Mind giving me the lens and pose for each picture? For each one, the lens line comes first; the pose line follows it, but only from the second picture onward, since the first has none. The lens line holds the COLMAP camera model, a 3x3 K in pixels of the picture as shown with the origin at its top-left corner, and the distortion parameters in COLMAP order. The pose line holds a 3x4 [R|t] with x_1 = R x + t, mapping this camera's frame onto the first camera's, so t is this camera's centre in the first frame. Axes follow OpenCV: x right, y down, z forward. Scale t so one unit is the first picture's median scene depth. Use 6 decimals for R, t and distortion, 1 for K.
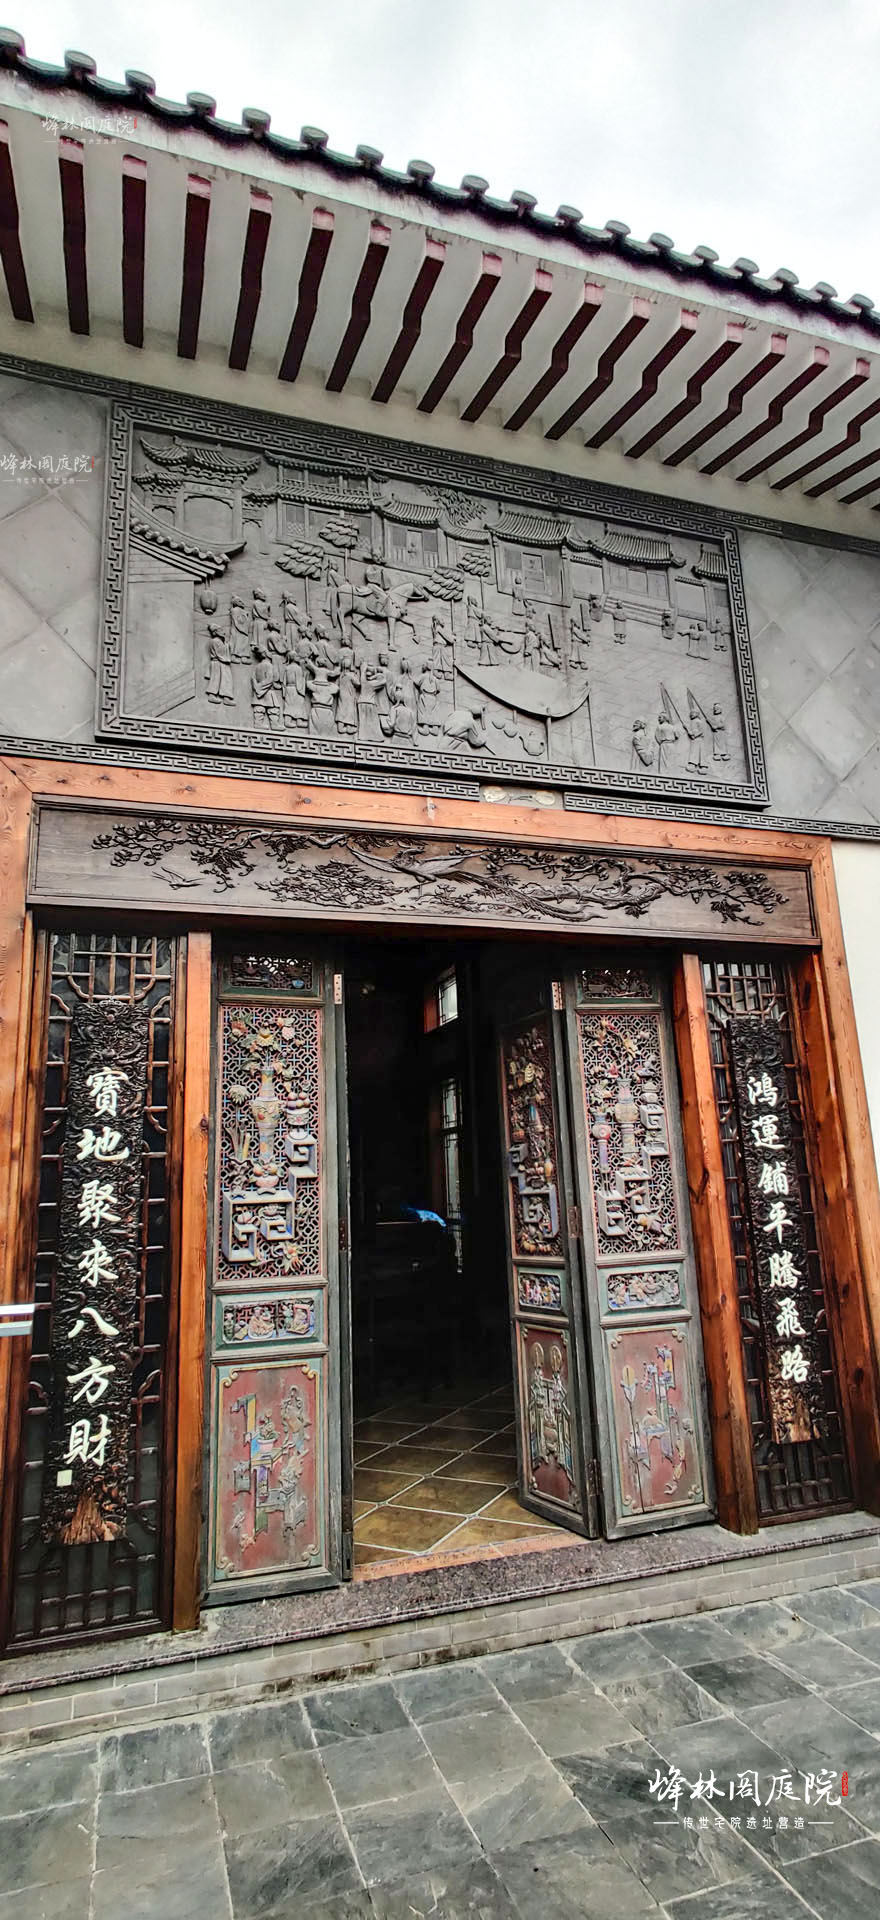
lens RADIAL K [[940.9, 0, 444.8], [0, 940.9, 955.0], [0, 0, 1]] dist [0.001248, 0.000465]
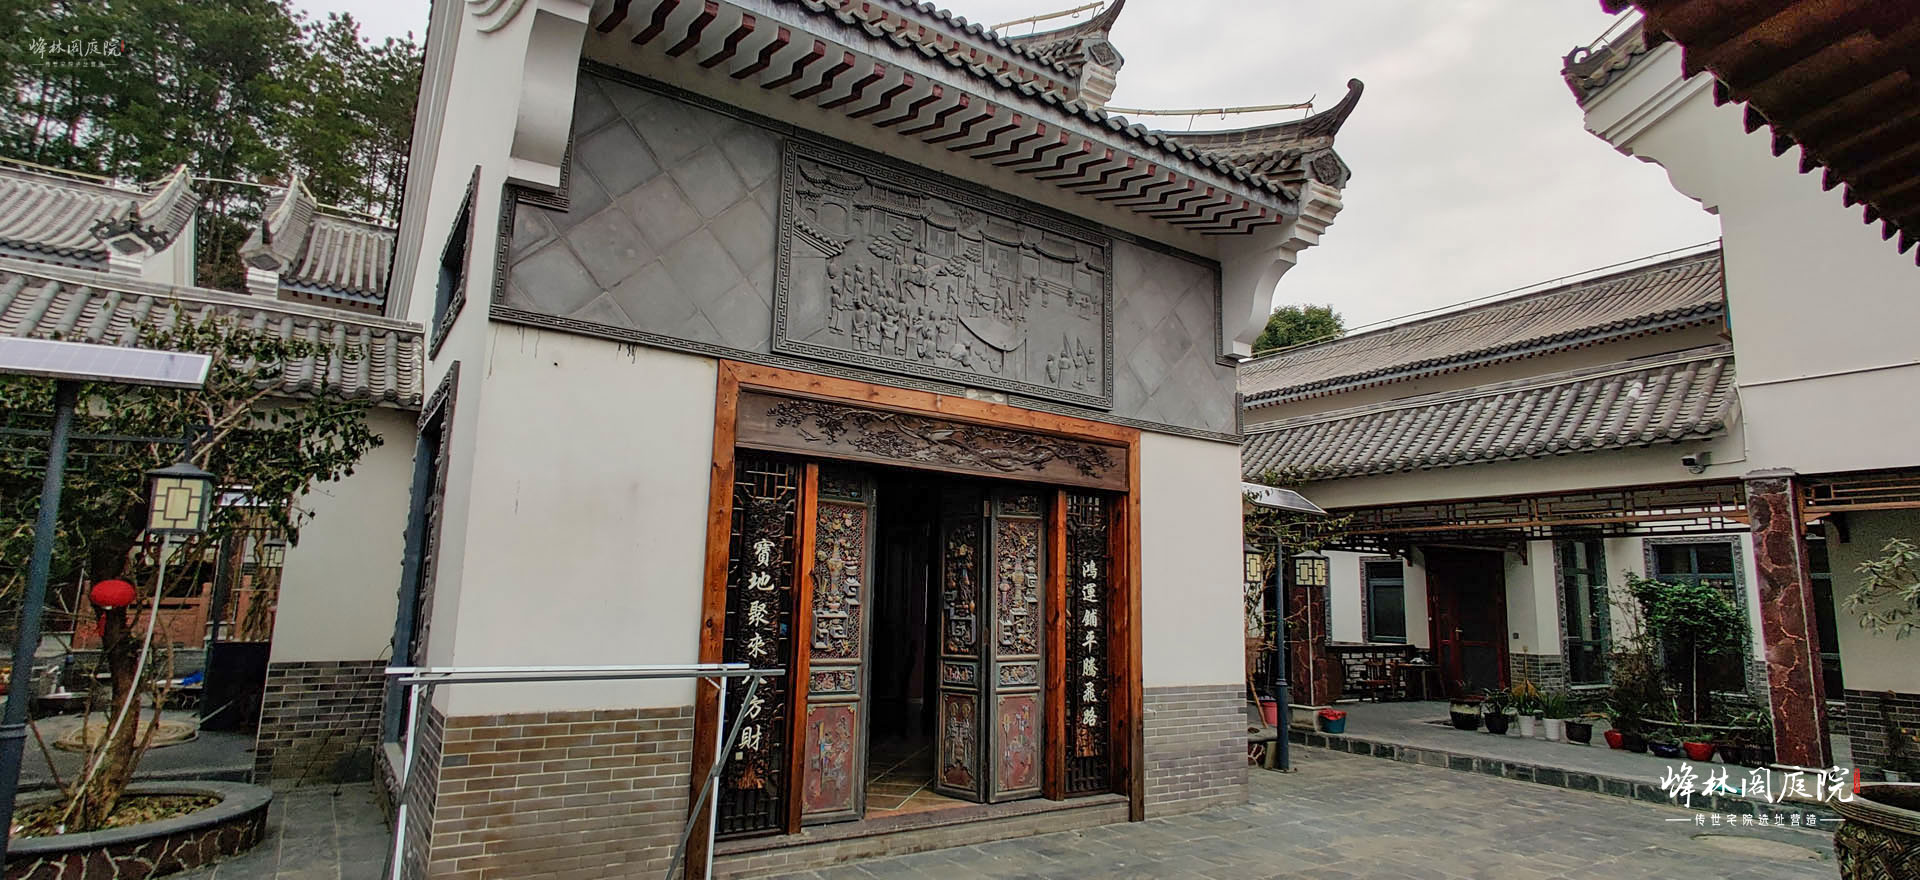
lens RADIAL K [[940.9, 0, 964.4], [0, 940.9, 444.8], [0, 0, 1]] dist [0.001248, 0.000465]
pose [[0.959617, 0.099473, 0.263134, -0.418618], [-0.117069, 0.991760, 0.052020, -0.170105], [-0.255792, -0.080725, 0.963356, -0.700832]]
